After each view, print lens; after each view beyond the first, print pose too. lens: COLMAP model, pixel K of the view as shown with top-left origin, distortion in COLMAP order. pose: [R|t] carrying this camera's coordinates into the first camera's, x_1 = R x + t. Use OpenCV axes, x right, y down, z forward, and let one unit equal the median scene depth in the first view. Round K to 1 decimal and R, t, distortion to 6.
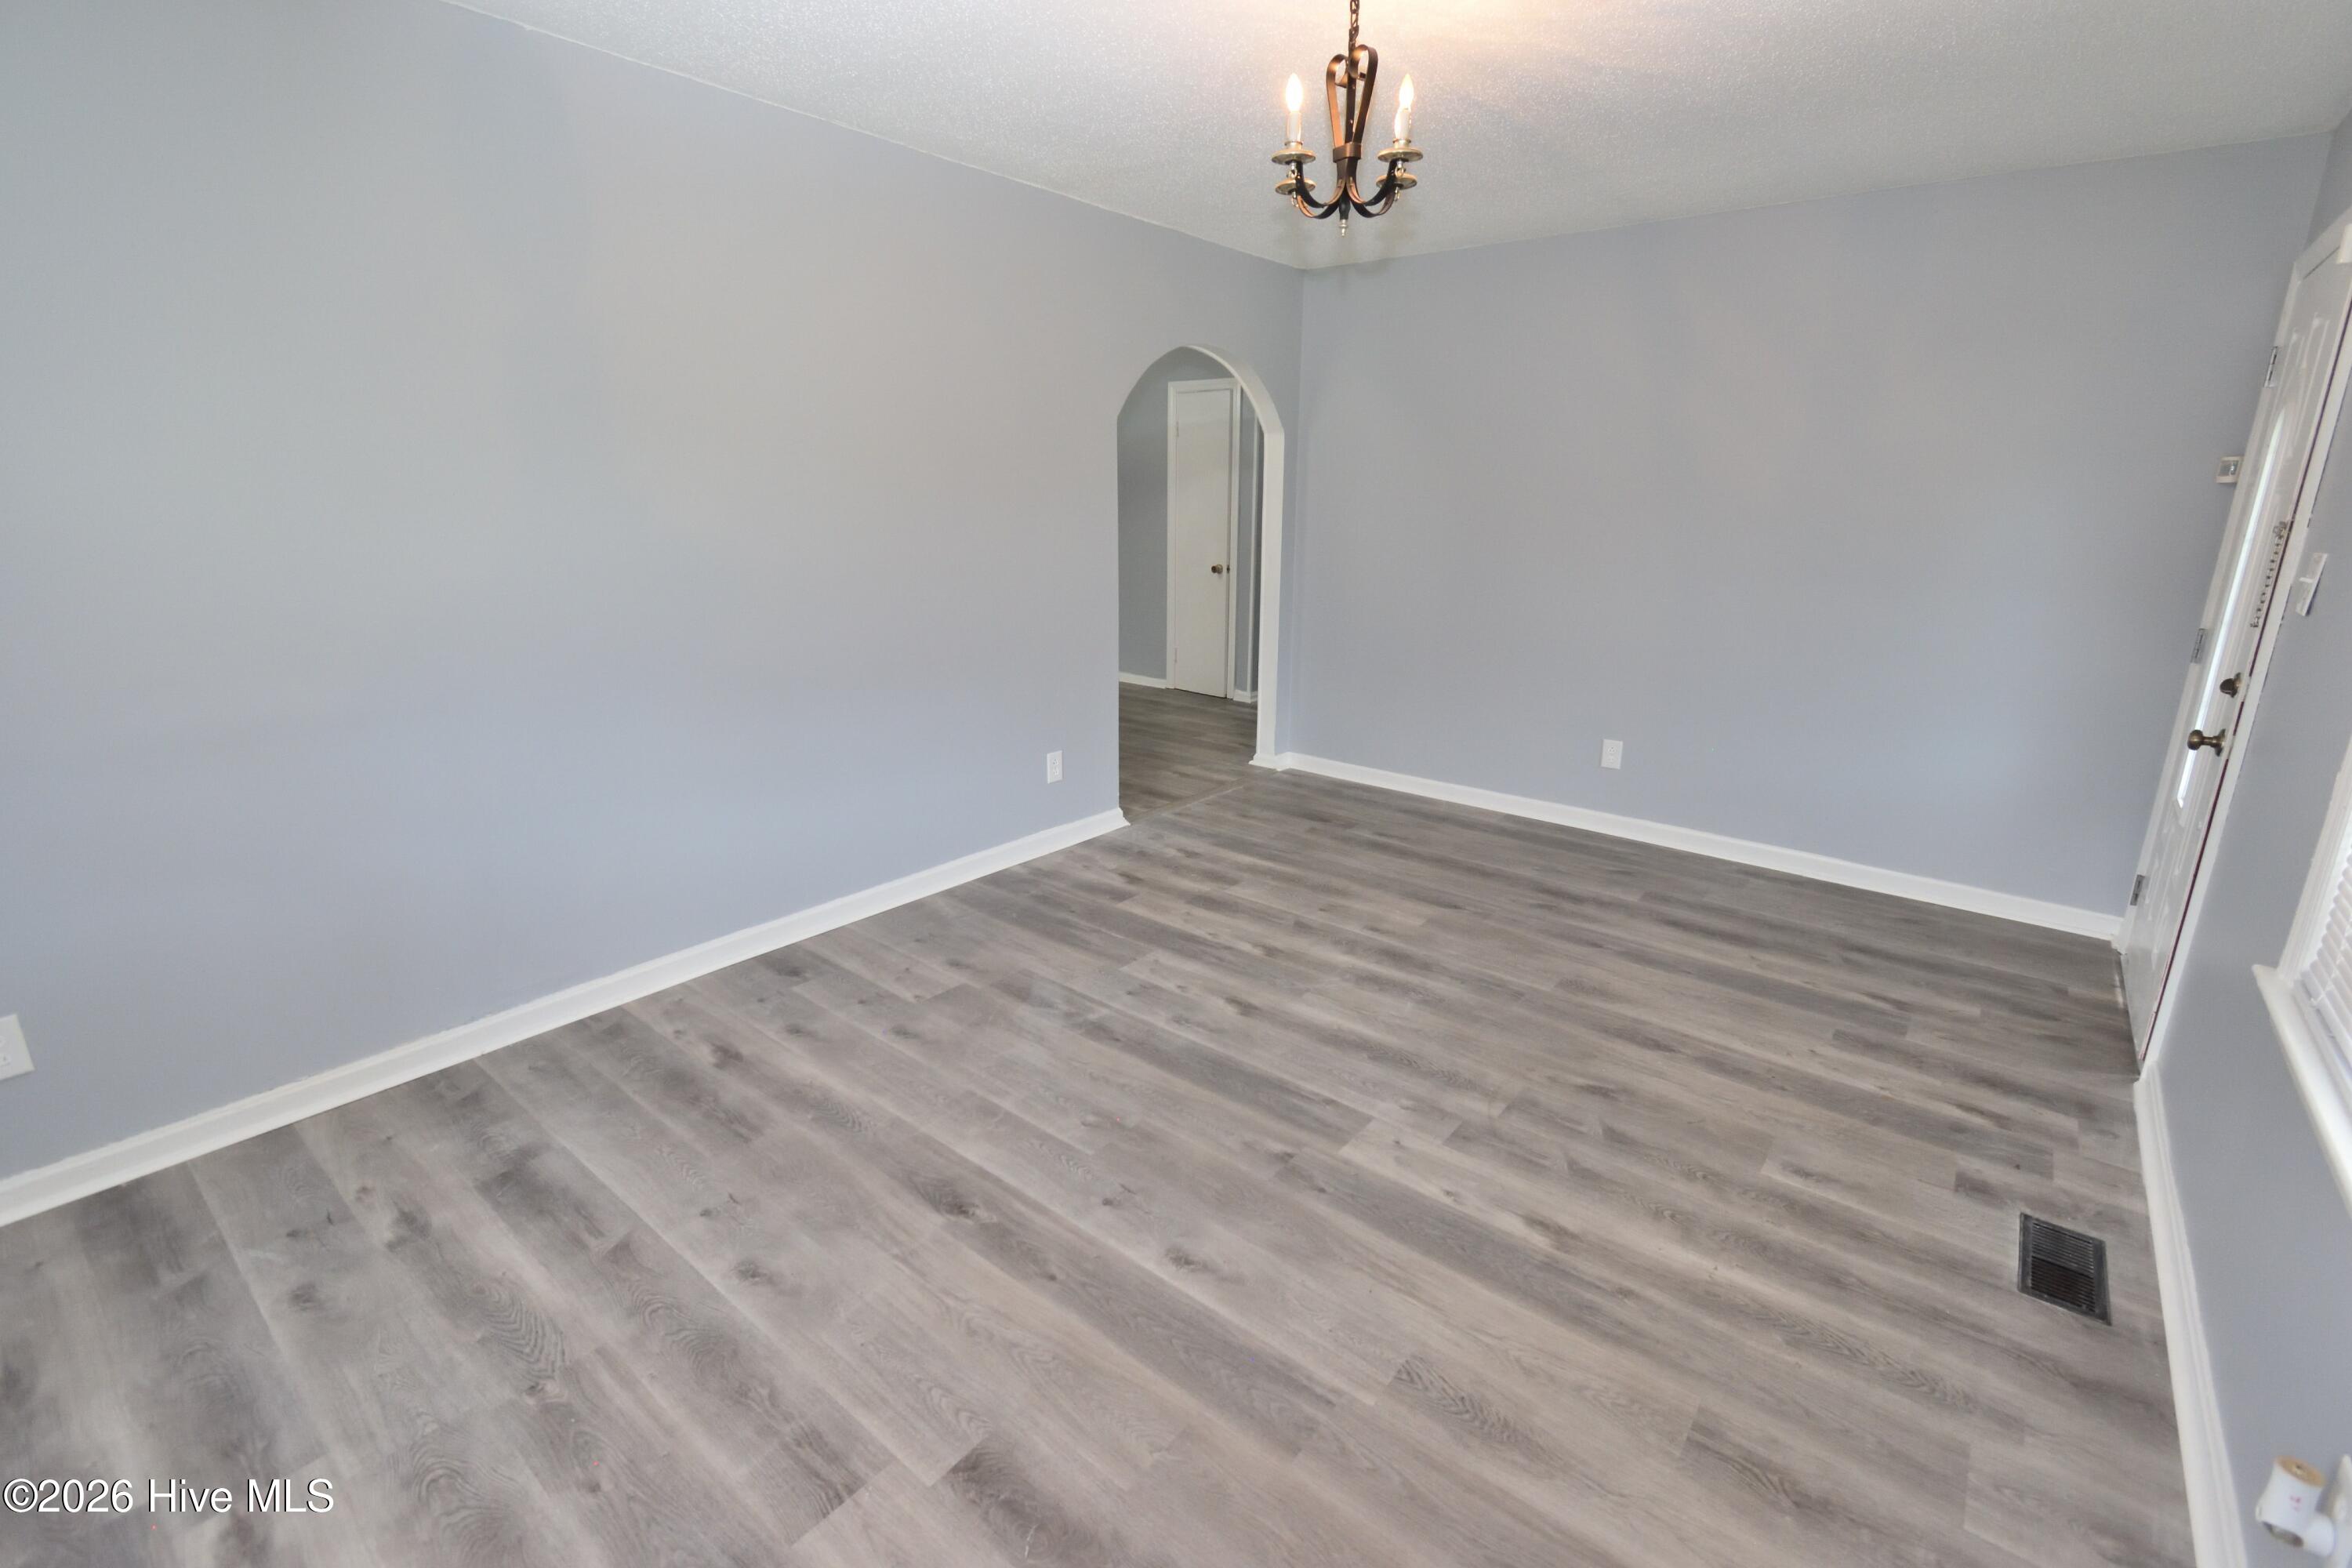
lens RADIAL K [[1032.5, 0, 1187.8], [0, 1032.5, 777.2], [0, 0, 1]] dist [0.001334, -0.000790]
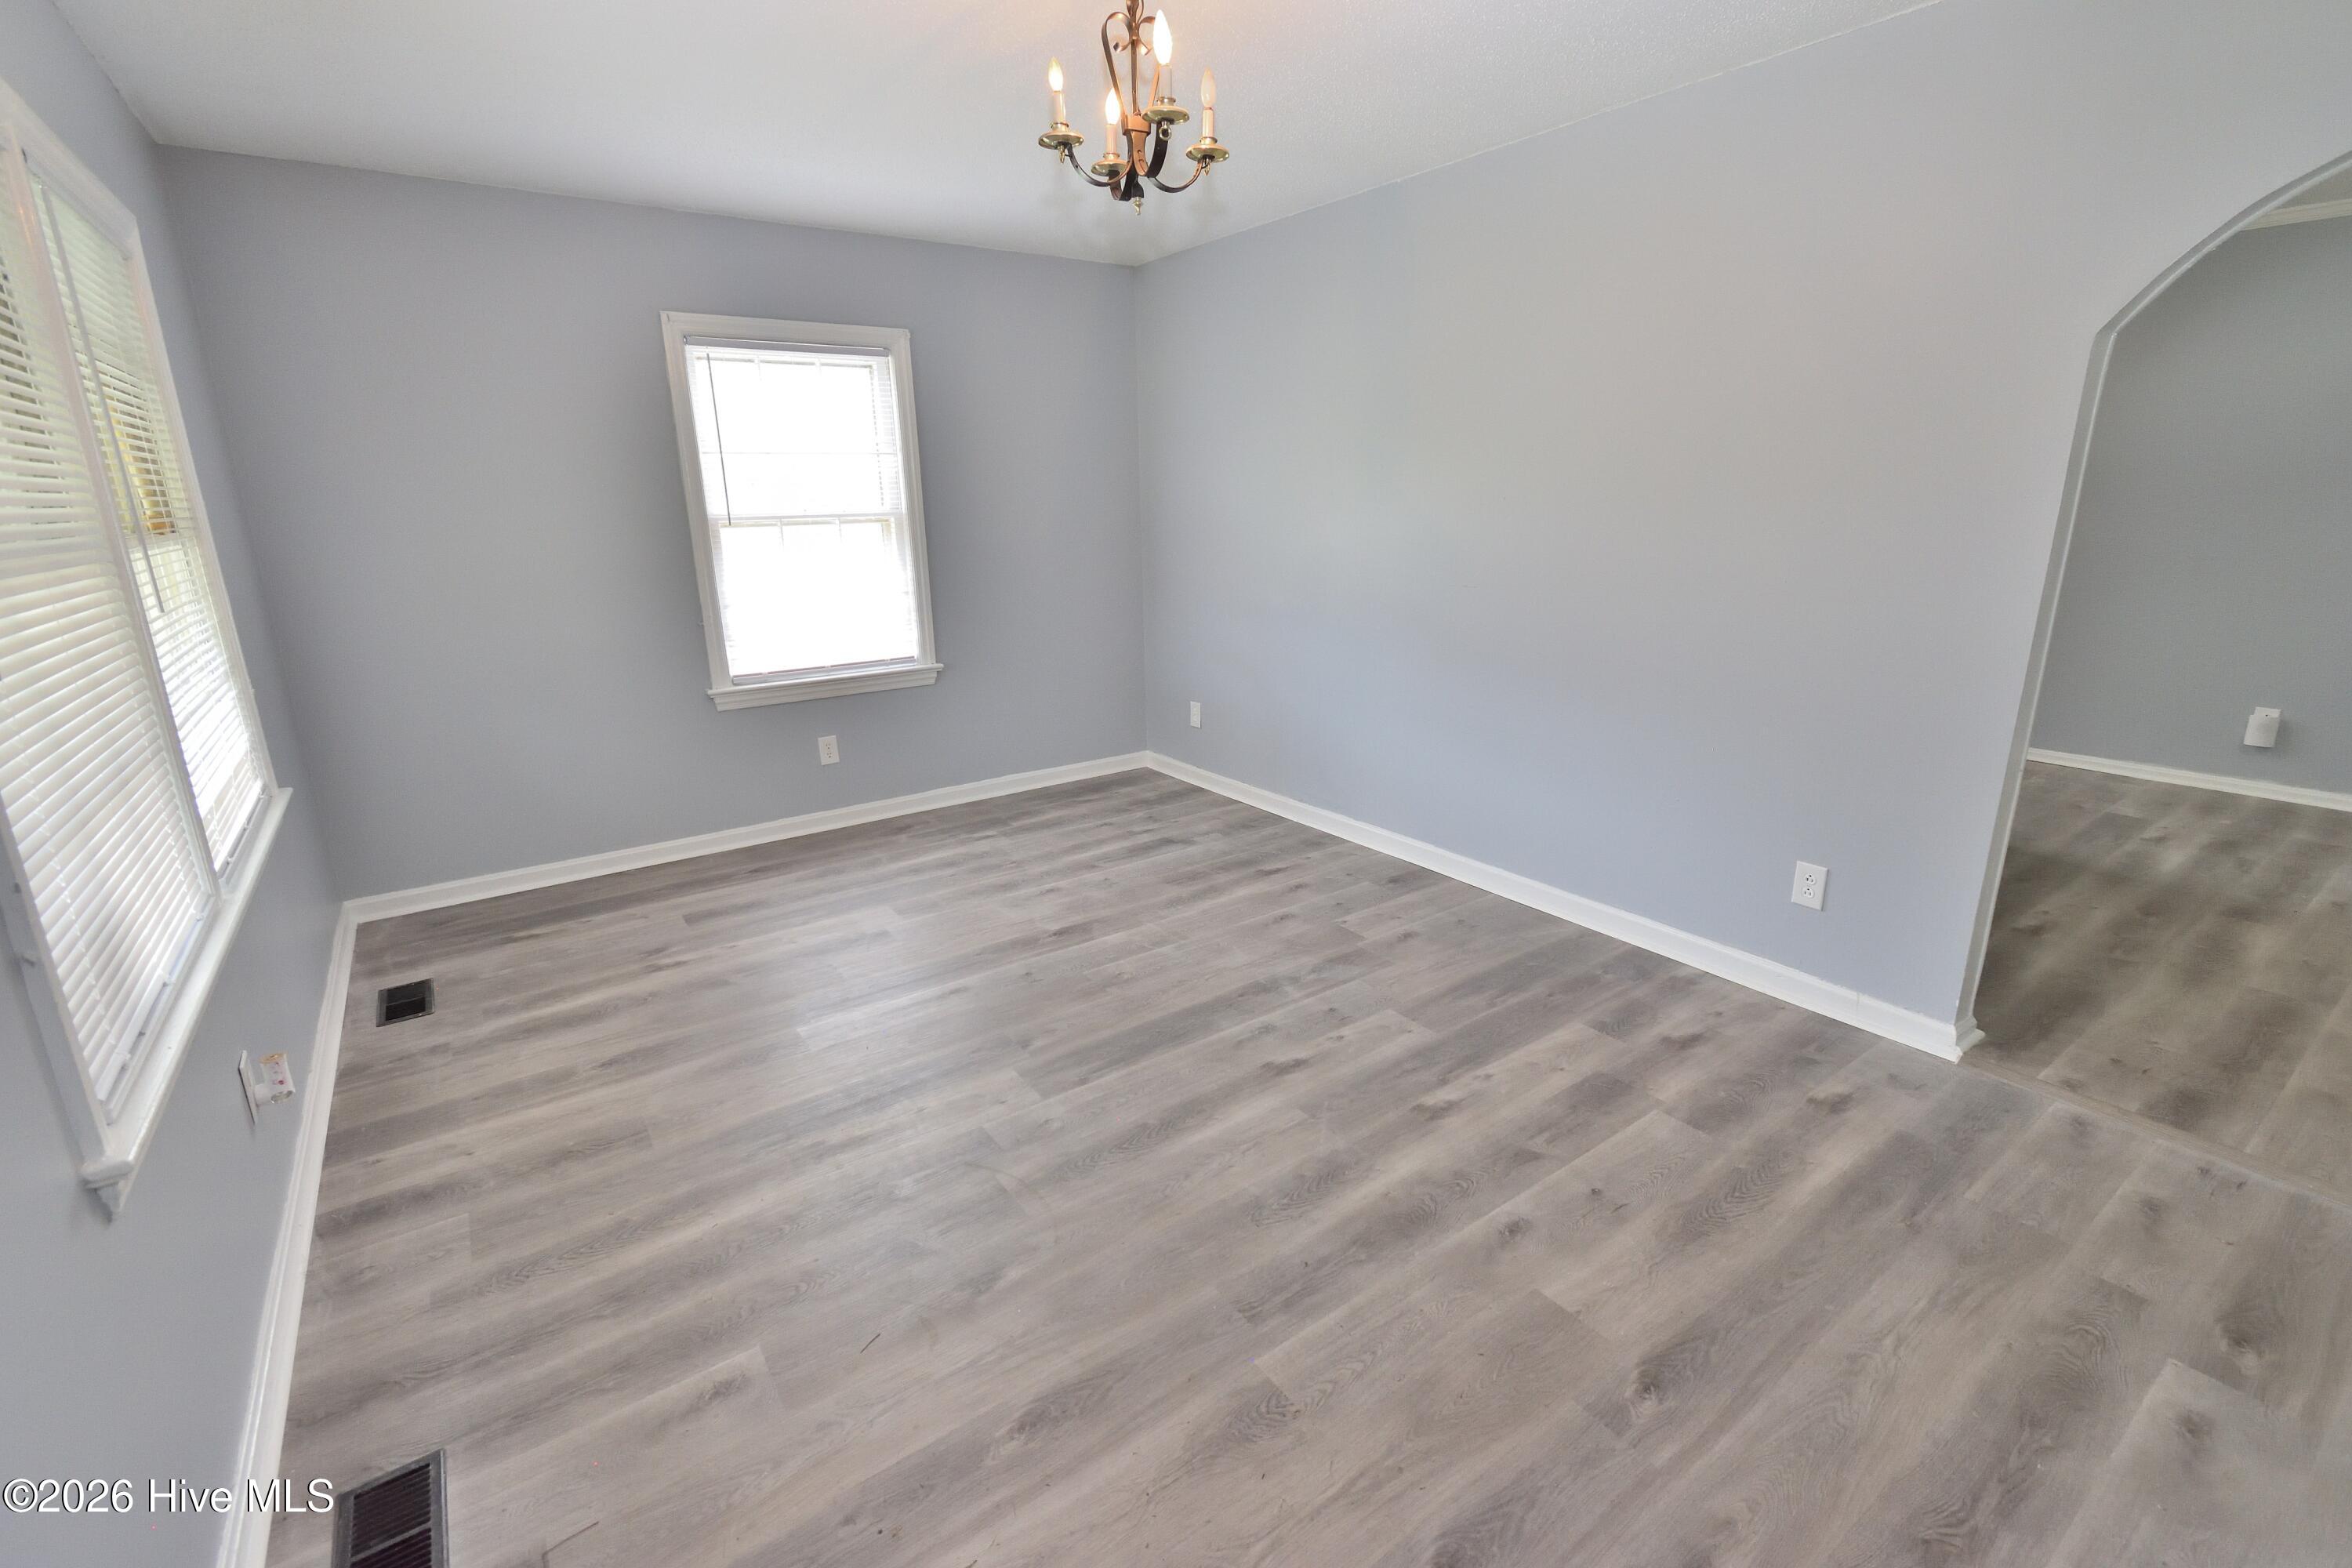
lens RADIAL K [[1039.0, 0, 1179.1], [0, 1039.0, 721.6], [0, 0, 1]] dist [0.000454, -0.000249]
pose [[-0.272690, 0.202641, -0.940520, 0.886189], [-0.246015, 0.930381, 0.271785, -0.283137], [0.930117, 0.305495, -0.203853, 1.042389]]
